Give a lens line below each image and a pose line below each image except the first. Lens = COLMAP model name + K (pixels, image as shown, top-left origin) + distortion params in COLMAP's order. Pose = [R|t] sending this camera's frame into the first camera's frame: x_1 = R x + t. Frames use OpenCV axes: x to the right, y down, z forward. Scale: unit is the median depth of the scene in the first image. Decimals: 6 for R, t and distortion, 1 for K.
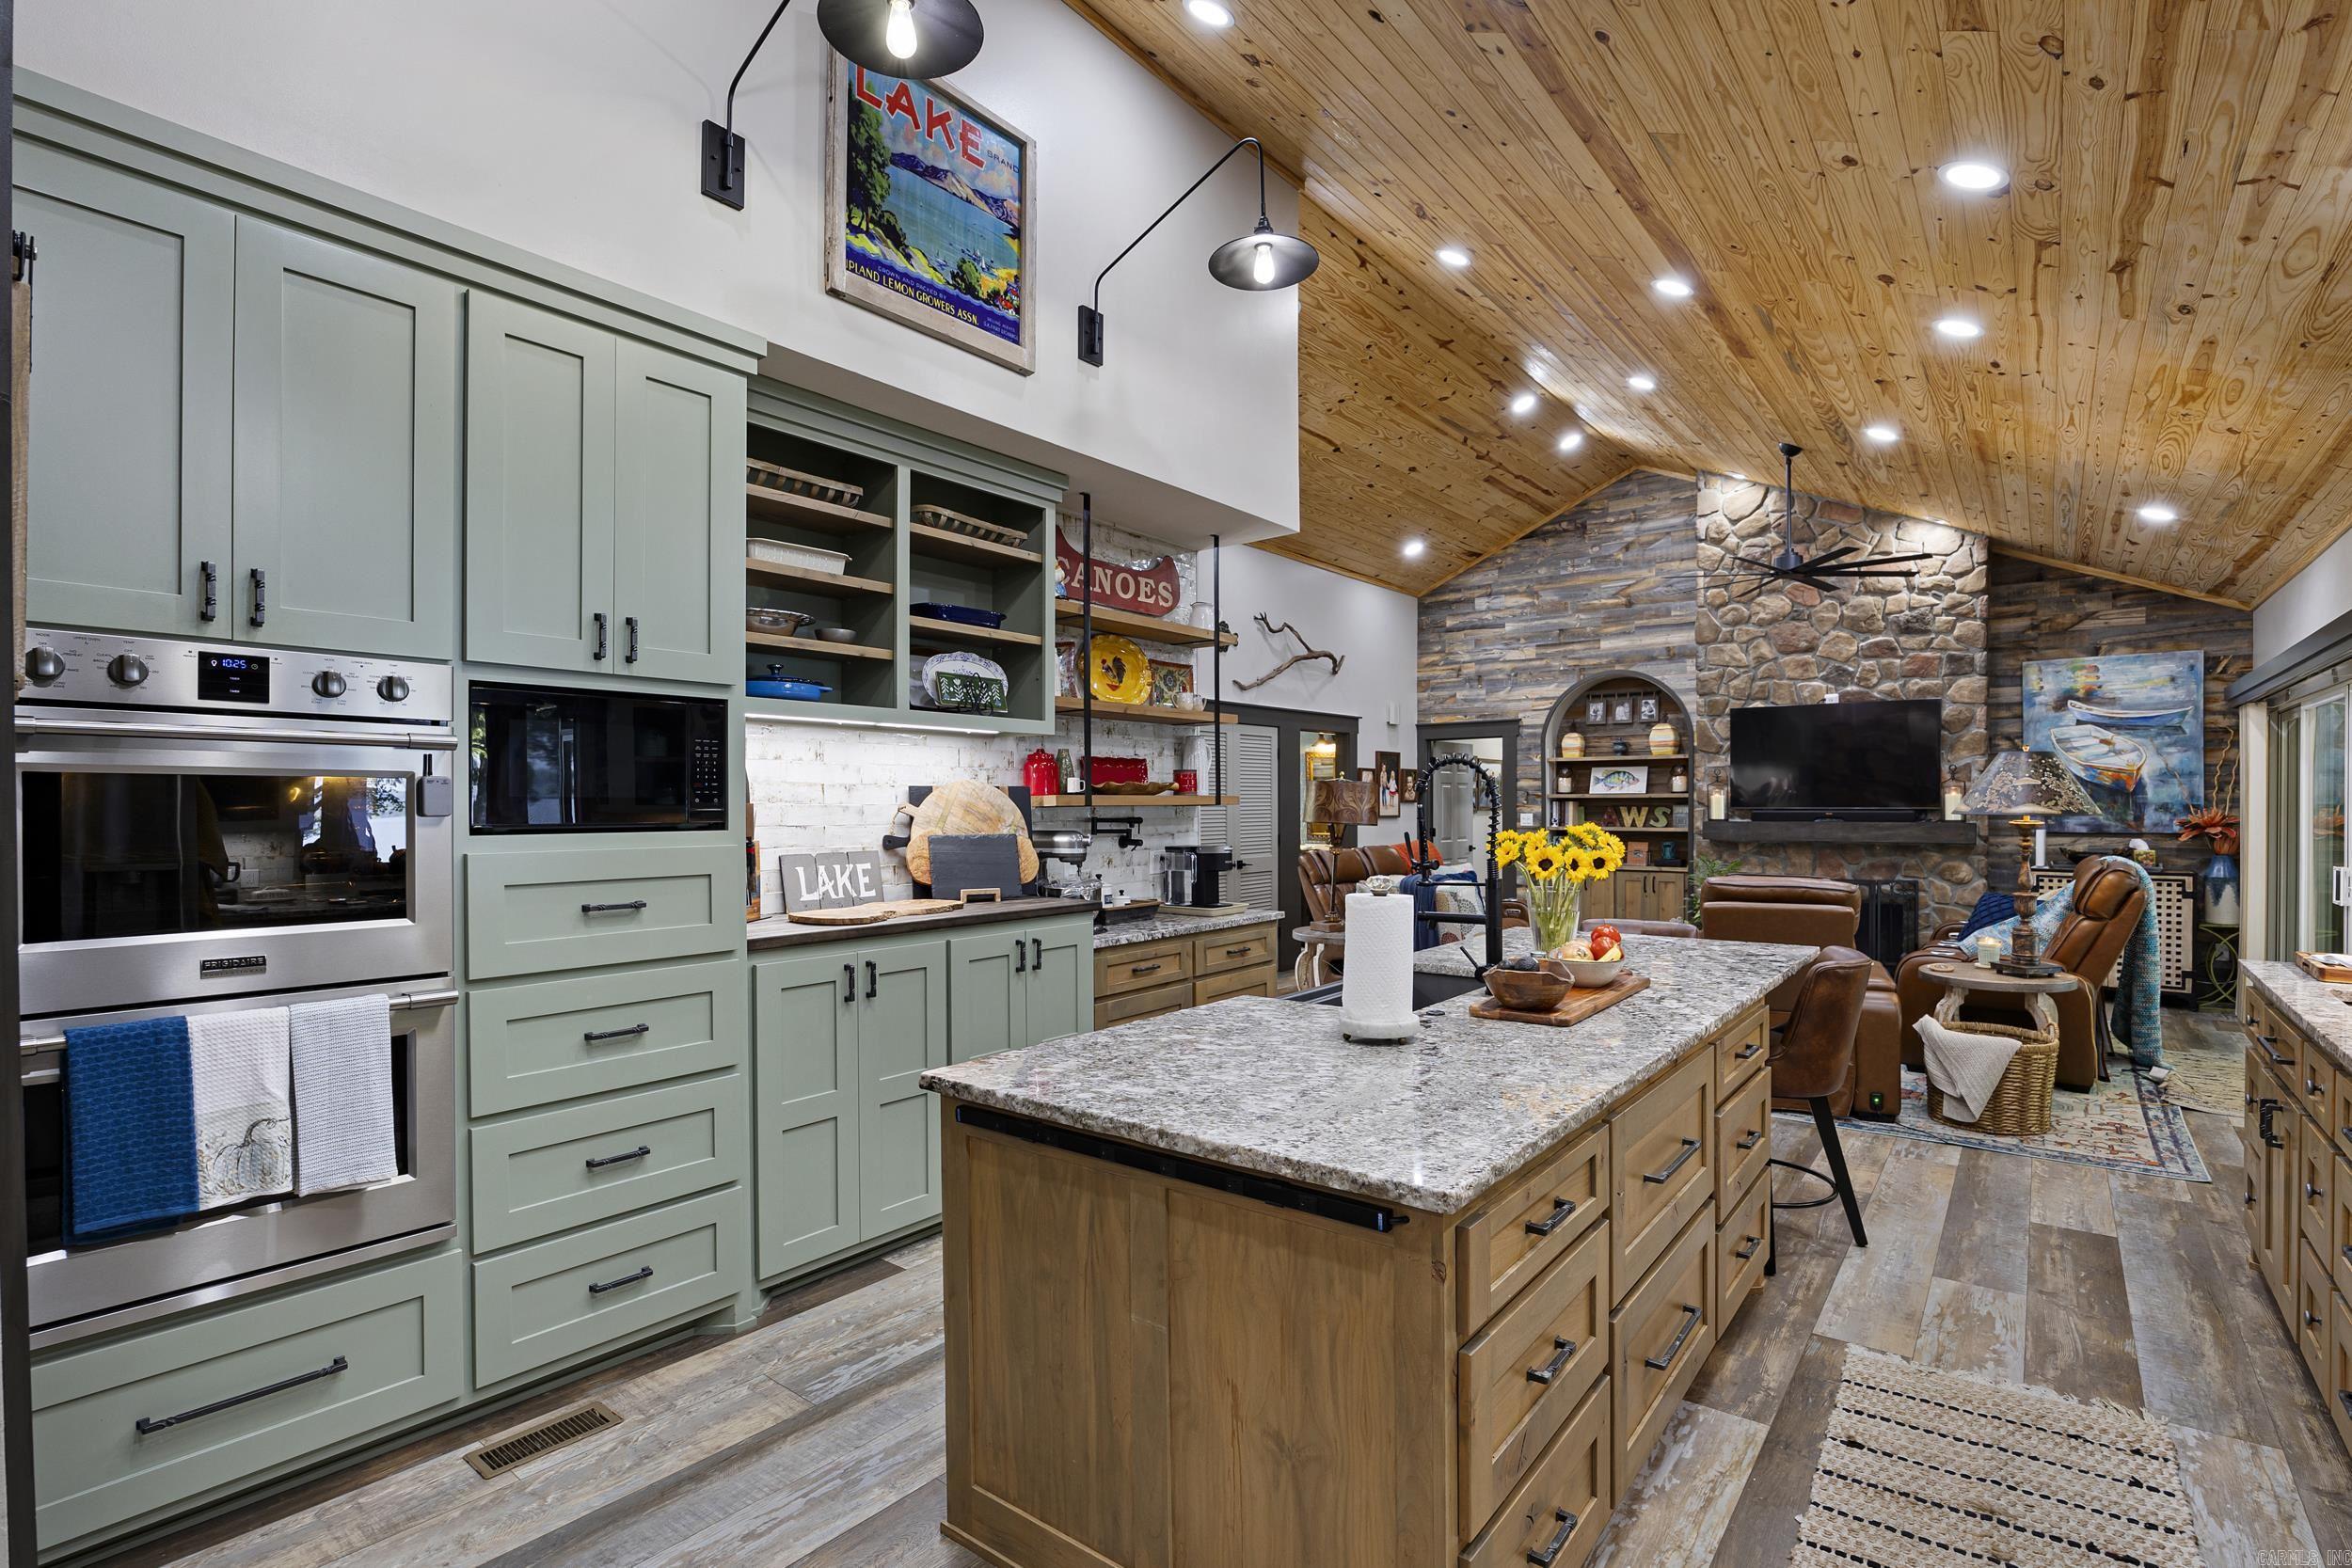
lens RADIAL K [[1086.4, 0, 1215.4], [0, 1086.4, 807.8], [0, 0, 1]] dist [-0.017332, 0.001193]
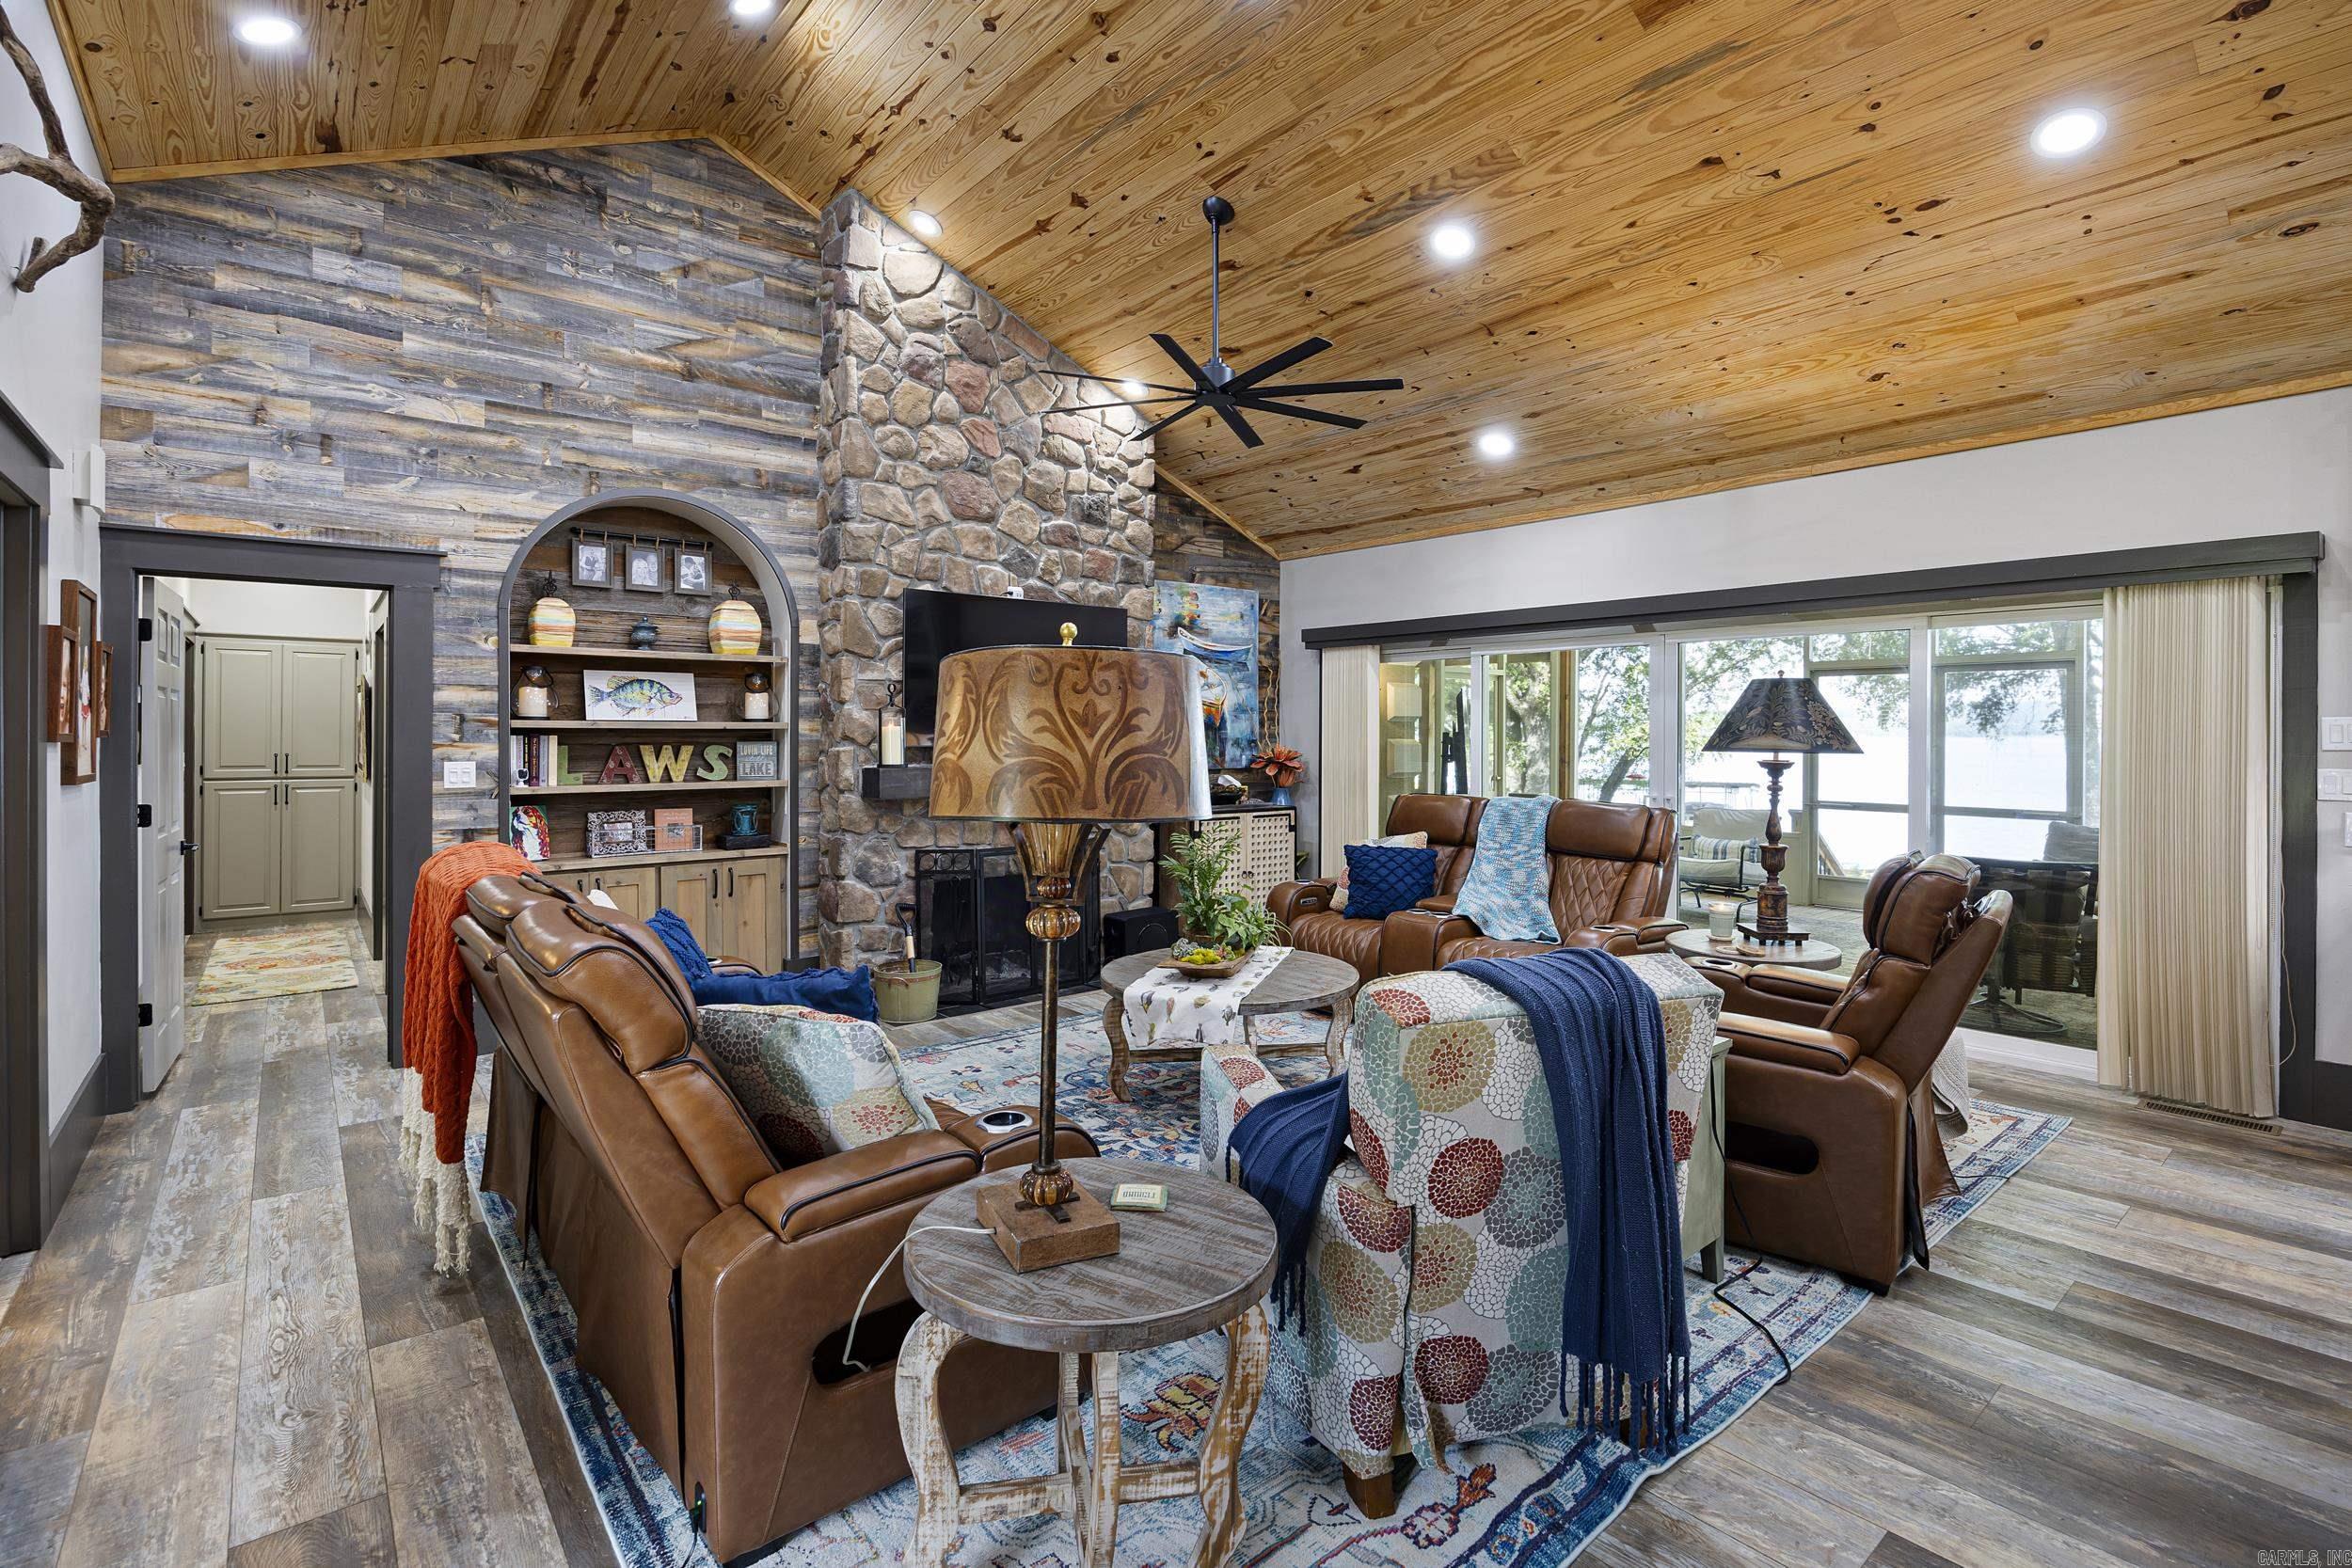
lens RADIAL K [[1086.4, 0, 1198.4], [0, 1086.4, 733.4], [0, 0, 1]] dist [-0.017332, 0.001193]
pose [[0.224656, 0.002853, 0.974434, -0.100996], [0.003642, 0.999986, -0.003767, -0.004508], [-0.974431, 0.004395, 0.224643, 0.695241]]
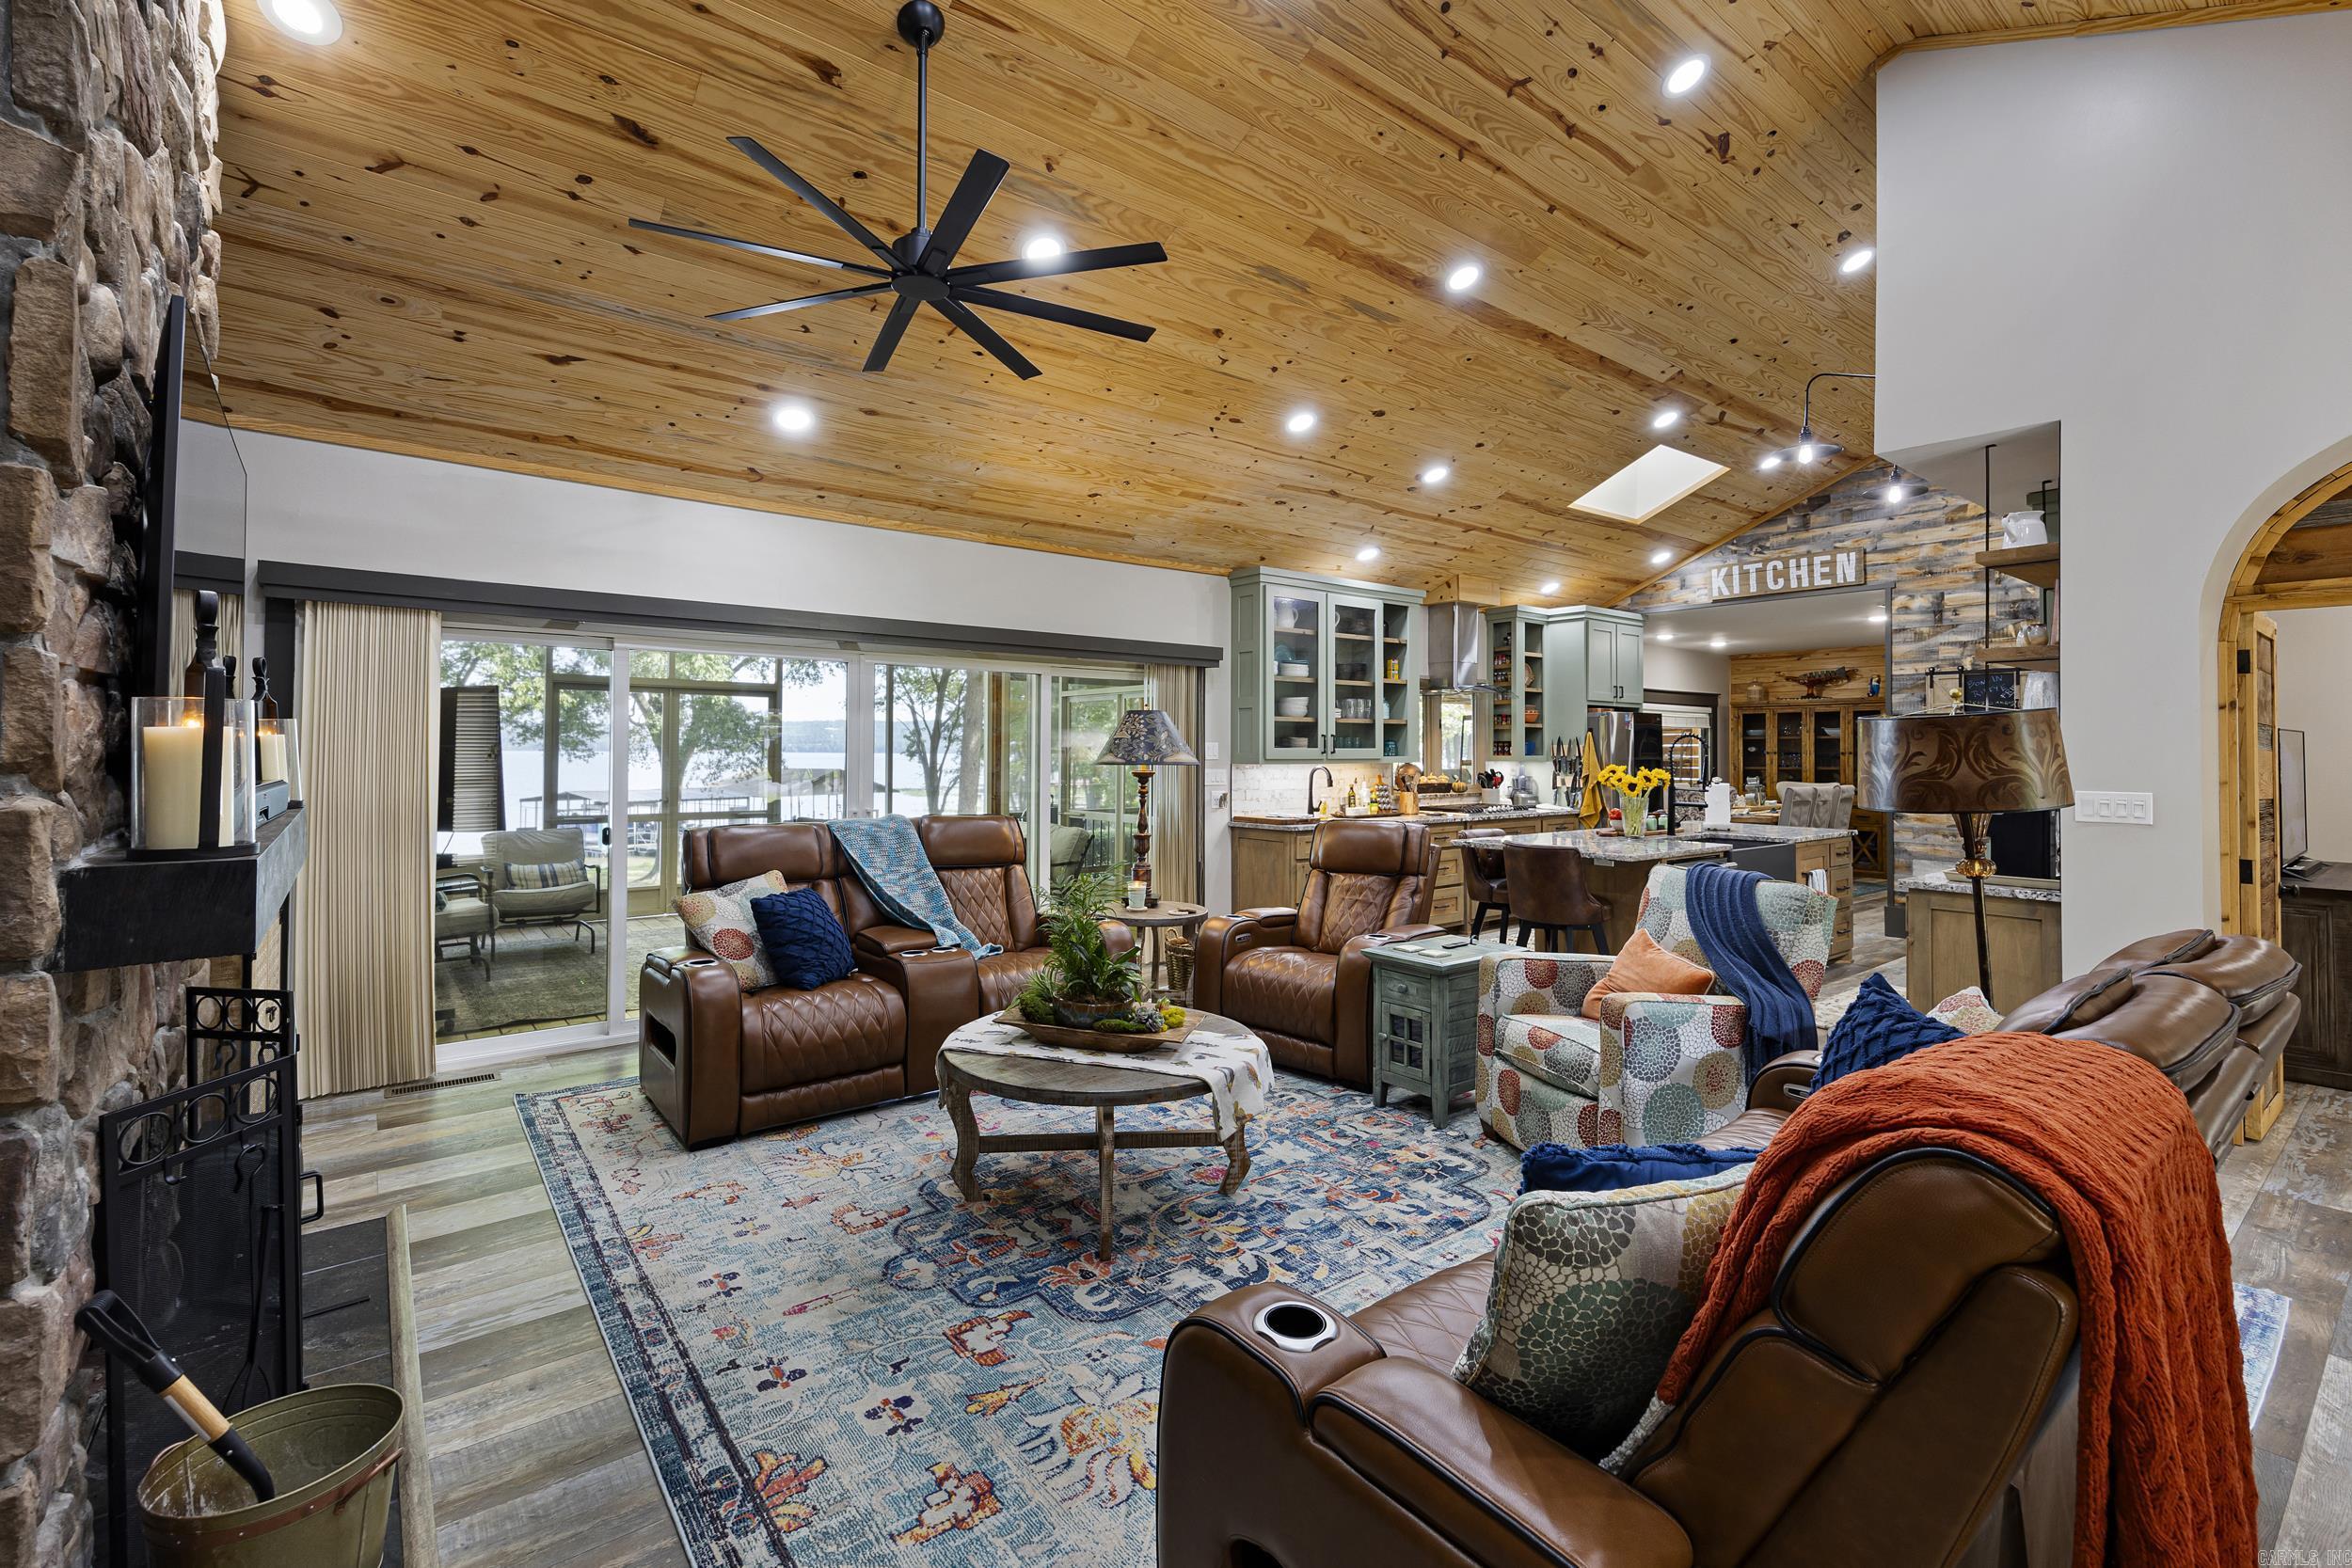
lens RADIAL K [[1026.8, 0, 1185.0], [0, 1026.8, 737.5], [0, 0, 1]] dist [0.016204, 0.000067]
pose [[-0.967253, 0.003157, 0.253793, 0.243787], [0.000713, 0.999952, -0.009721, -0.007660], [-0.253812, -0.009222, -0.967210, 1.142525]]
